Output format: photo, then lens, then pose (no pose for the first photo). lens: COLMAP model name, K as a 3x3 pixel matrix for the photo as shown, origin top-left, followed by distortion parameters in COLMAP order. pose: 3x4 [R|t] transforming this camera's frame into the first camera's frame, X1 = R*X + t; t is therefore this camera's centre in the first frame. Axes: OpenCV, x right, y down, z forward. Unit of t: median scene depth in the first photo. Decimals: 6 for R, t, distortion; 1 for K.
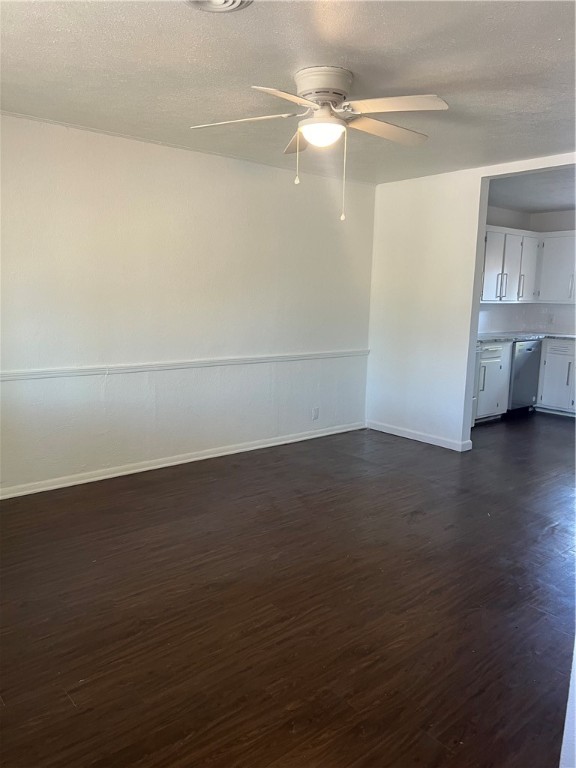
lens RADIAL K [[584.2, 0, 288.0], [0, 584.2, 384.0], [0, 0, 1]] dist [0.025545, -0.012358]
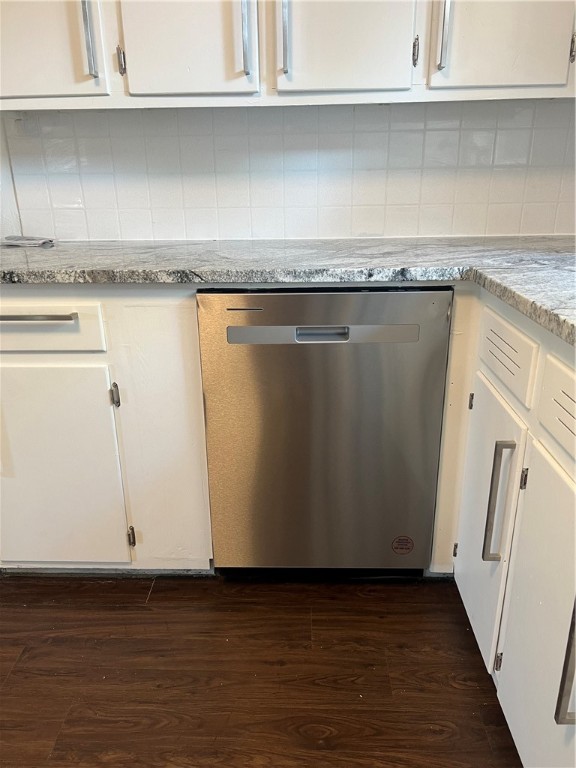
lens RADIAL K [[584.2, 0, 288.0], [0, 584.2, 384.0], [0, 0, 1]] dist [0.025545, -0.012358]
pose [[0.747092, 0.195349, -0.635368, 0.534897], [-0.073694, 0.974291, 0.212901, -0.083337], [0.660623, -0.112234, 0.742281, 0.835629]]
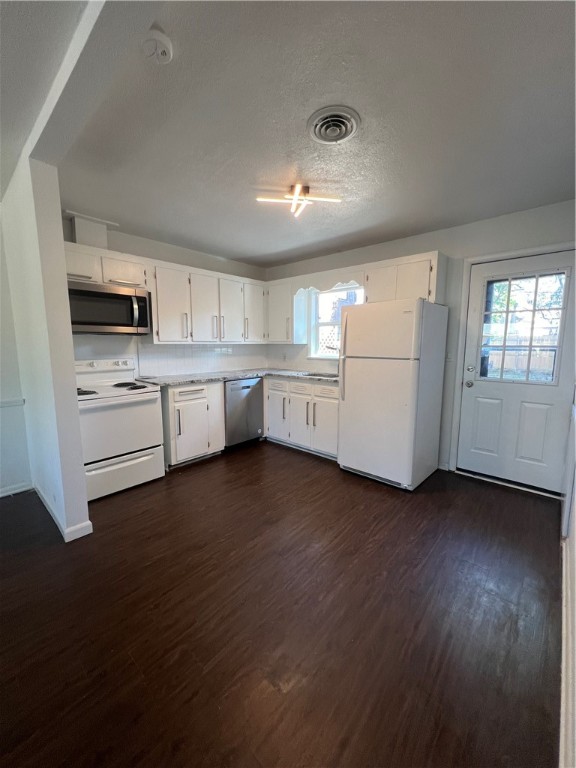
lens RADIAL K [[306.3, 0, 288.0], [0, 306.3, 384.0], [0, 0, 1]] dist [0.001105, 0.000058]
pose [[0.988755, -0.035656, 0.145228, 0.404940], [0.038743, 0.999078, -0.018484, -0.051331], [-0.144436, 0.023903, 0.989225, 0.441493]]
